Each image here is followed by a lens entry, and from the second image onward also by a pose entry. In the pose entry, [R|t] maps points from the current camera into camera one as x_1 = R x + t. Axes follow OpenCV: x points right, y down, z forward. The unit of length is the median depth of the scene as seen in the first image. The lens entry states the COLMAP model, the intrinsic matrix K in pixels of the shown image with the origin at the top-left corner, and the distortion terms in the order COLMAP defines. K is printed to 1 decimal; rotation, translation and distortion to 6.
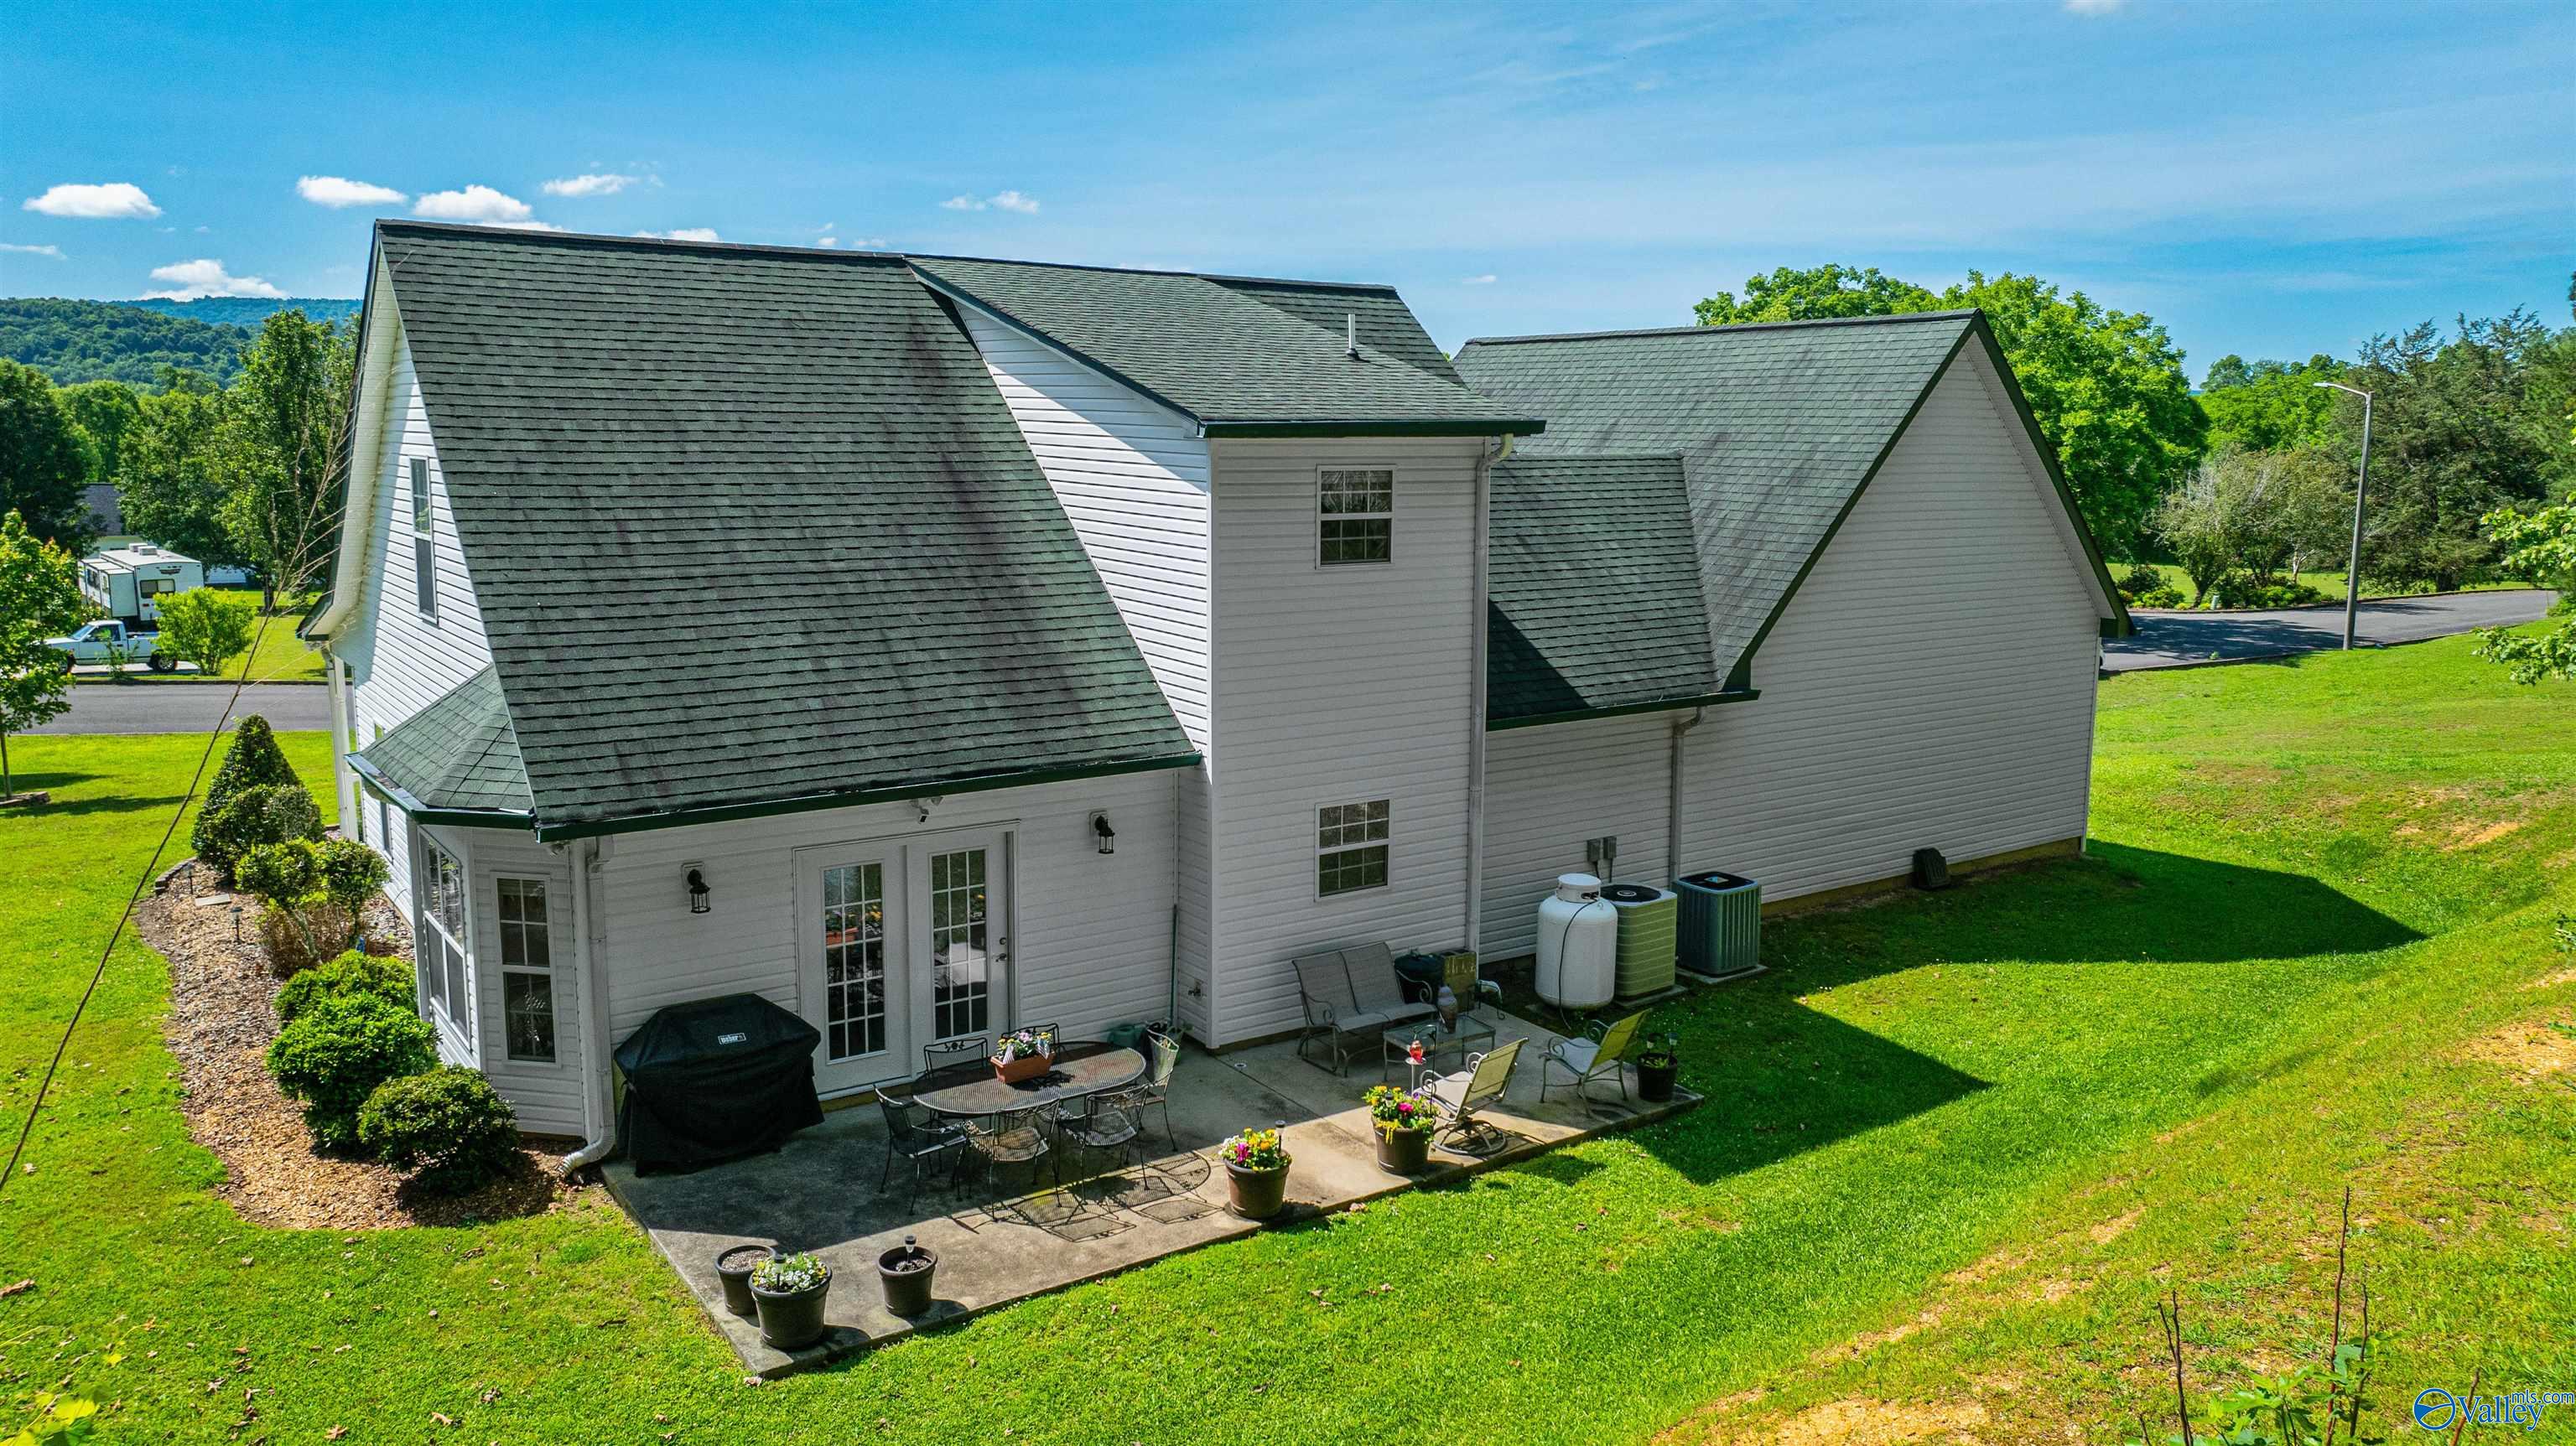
lens RADIAL K [[1848.4, 0, 1316.5], [0, 1848.4, 716.8], [0, 0, 1]] dist [-0.001220, -0.000971]
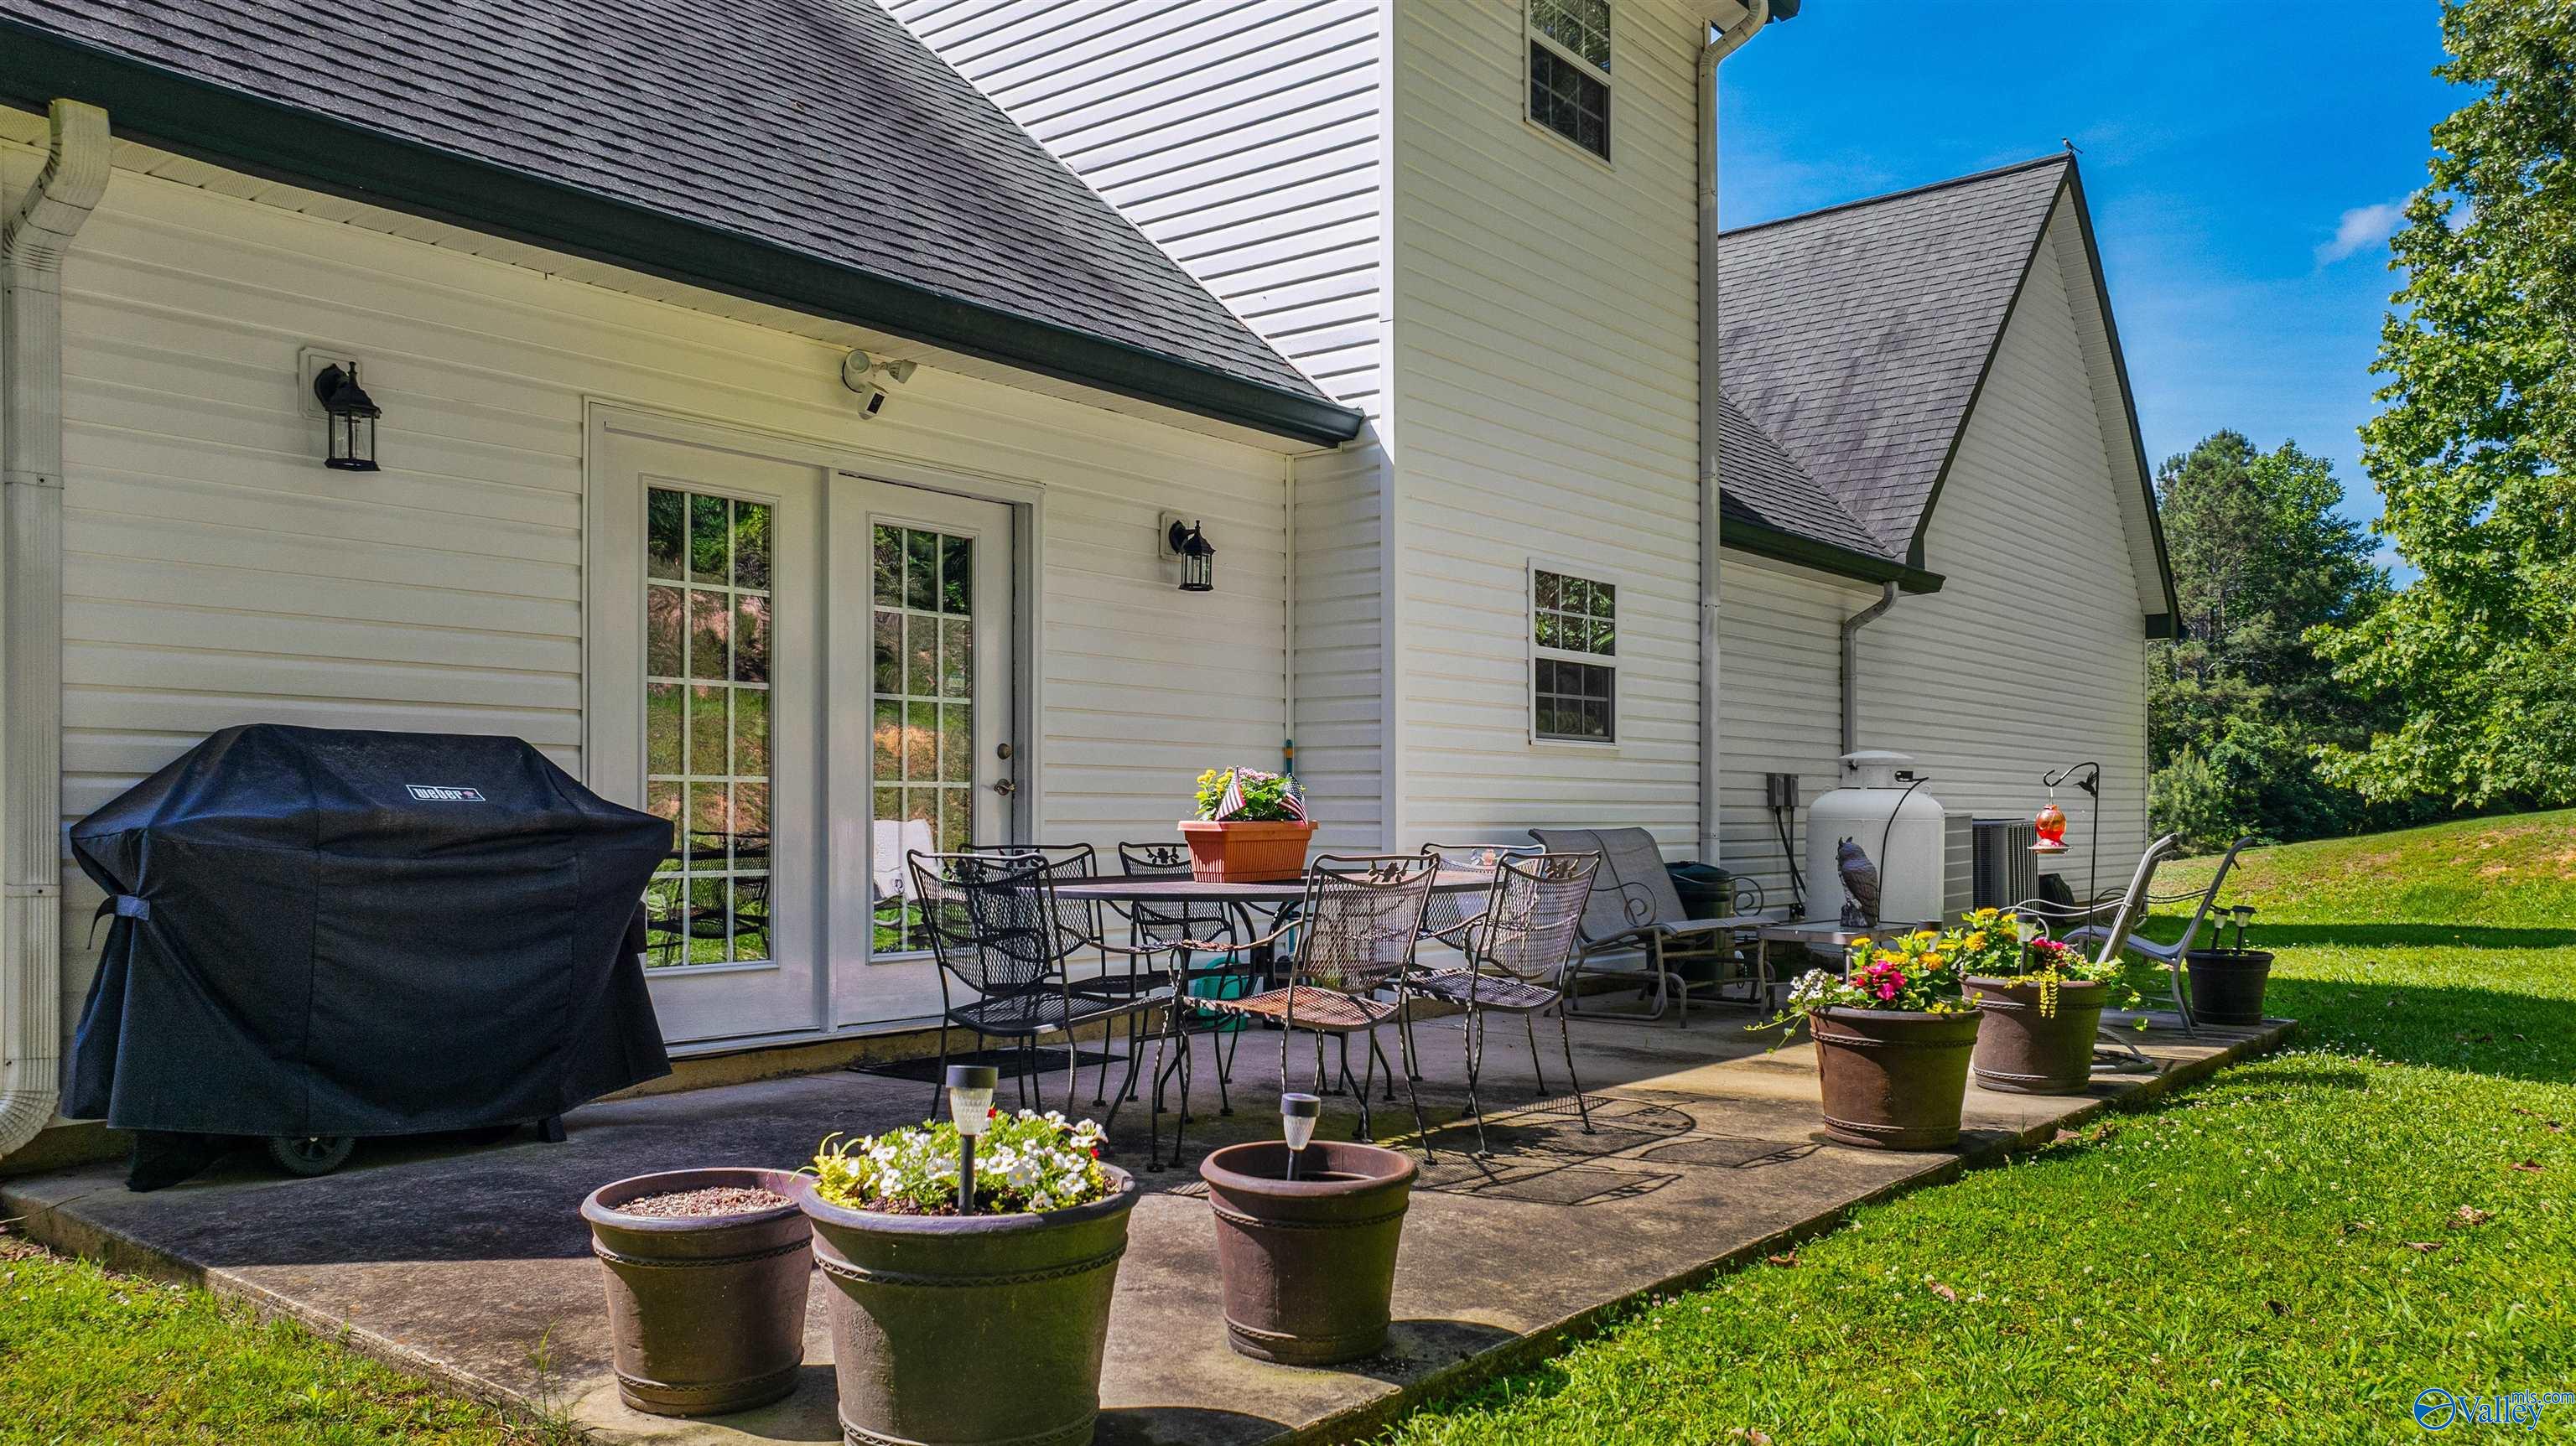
lens RADIAL K [[1857.5, 0, 1298.4], [0, 1857.5, 850.4], [0, 0, 1]] dist [0.002273, 0.001767]
pose [[0.964498, -0.013214, 0.263759, -0.215544], [0.049742, 0.989961, -0.132300, 0.206310], [-0.259363, 0.140723, 0.955473, 0.524801]]
